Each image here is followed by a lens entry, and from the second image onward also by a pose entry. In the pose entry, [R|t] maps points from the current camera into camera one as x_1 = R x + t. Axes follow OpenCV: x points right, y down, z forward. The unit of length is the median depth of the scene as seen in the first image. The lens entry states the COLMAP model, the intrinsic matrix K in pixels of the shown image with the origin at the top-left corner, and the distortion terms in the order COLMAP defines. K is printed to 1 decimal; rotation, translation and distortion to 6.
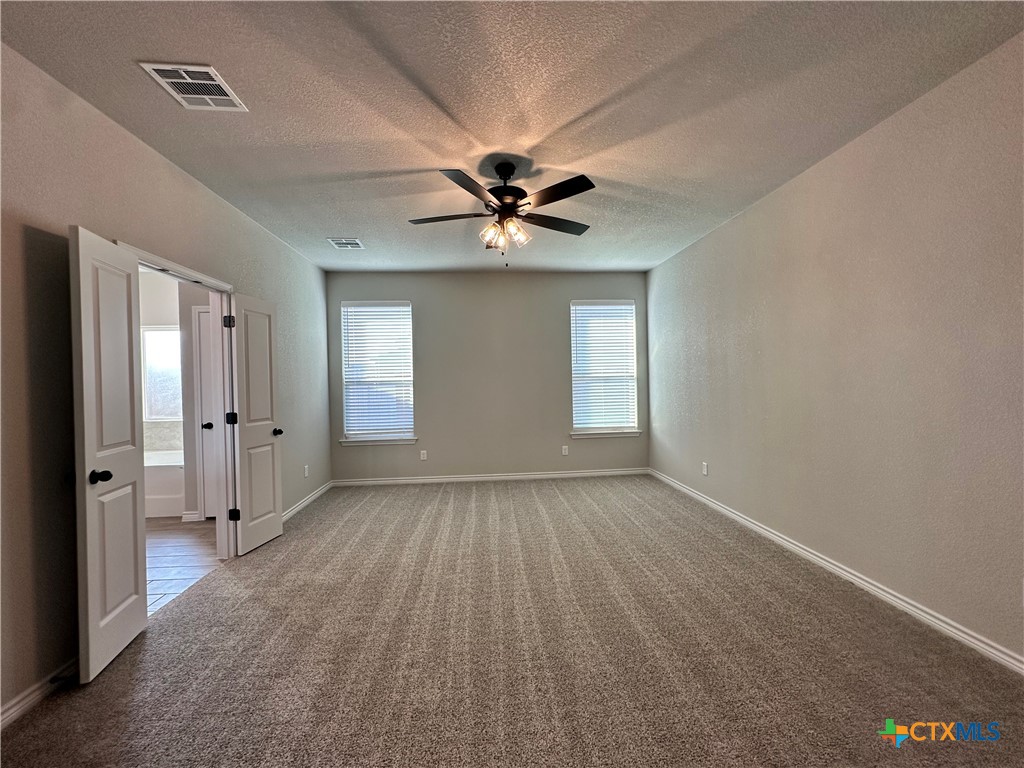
lens RADIAL K [[408.6, 0, 513.9], [0, 408.6, 385.3], [0, 0, 1]] dist [-0.009894, 0.002114]
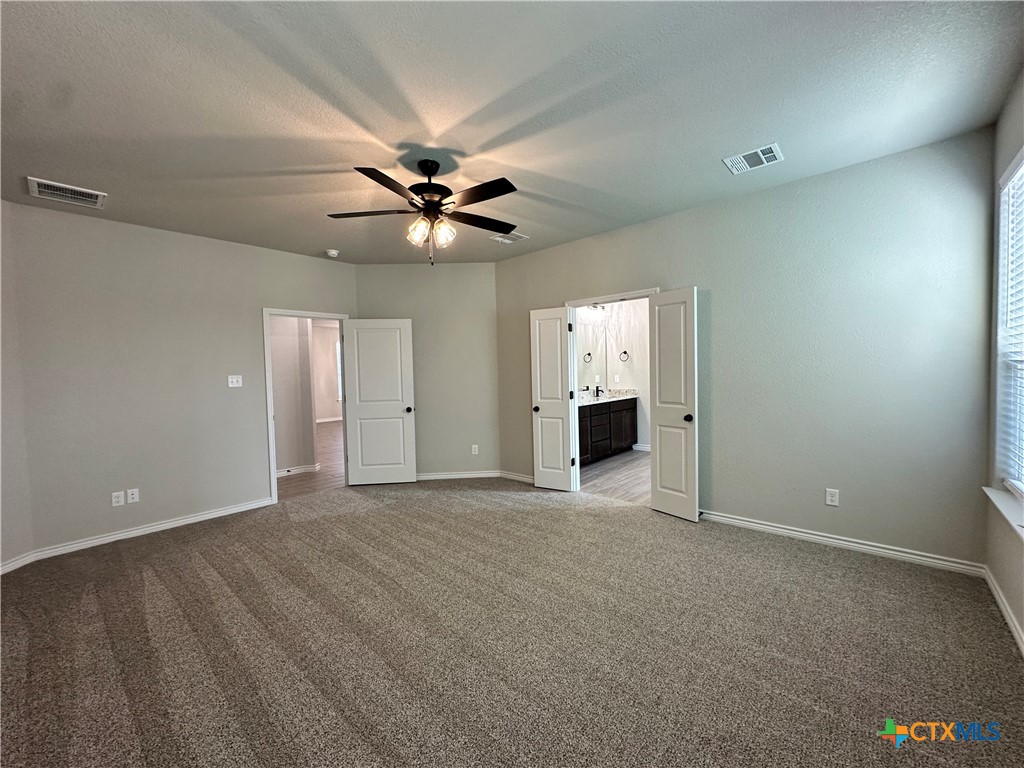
lens RADIAL K [[408.6, 0, 512.9], [0, 408.6, 384.4], [0, 0, 1]] dist [-0.009894, 0.002114]
pose [[-0.728186, 0.066337, -0.682162, 0.326315], [0.034805, 0.997600, 0.059859, -0.034128], [0.684495, 0.019846, -0.728747, 1.137849]]
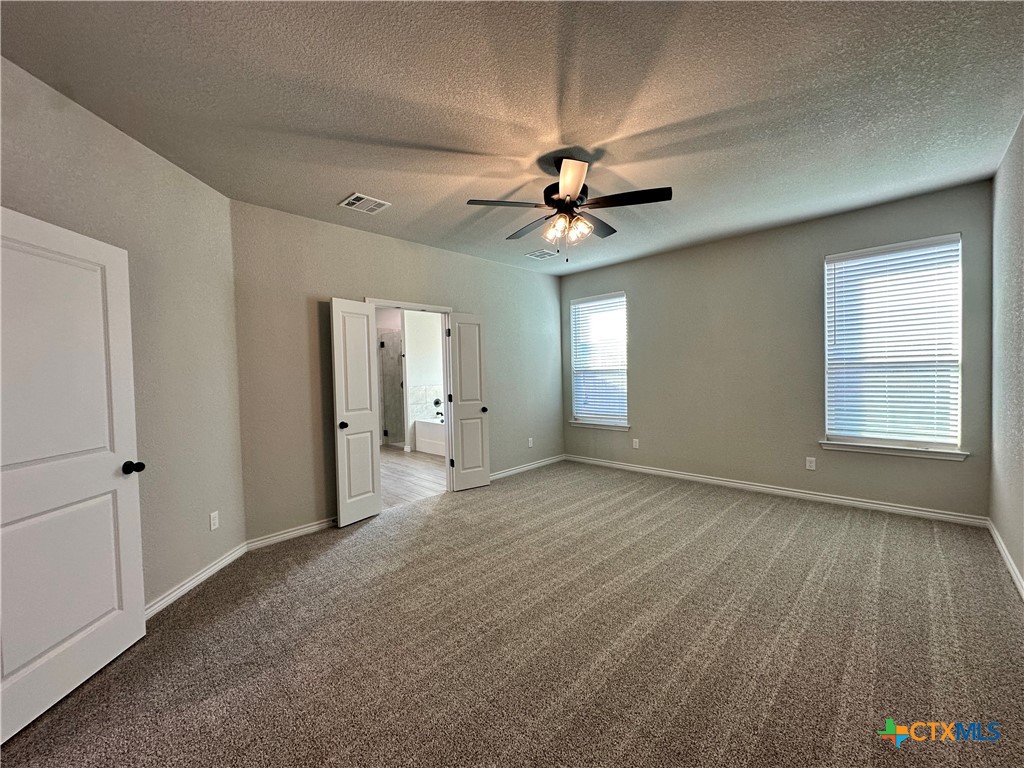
lens RADIAL K [[408.6, 0, 512.3], [0, 408.6, 385.0], [0, 0, 1]] dist [-0.009894, 0.002114]
pose [[0.653799, 0.027769, -0.756159, 0.405976], [0.003690, 0.999197, 0.039885, -0.017581], [0.756660, -0.028867, 0.653171, 0.142416]]
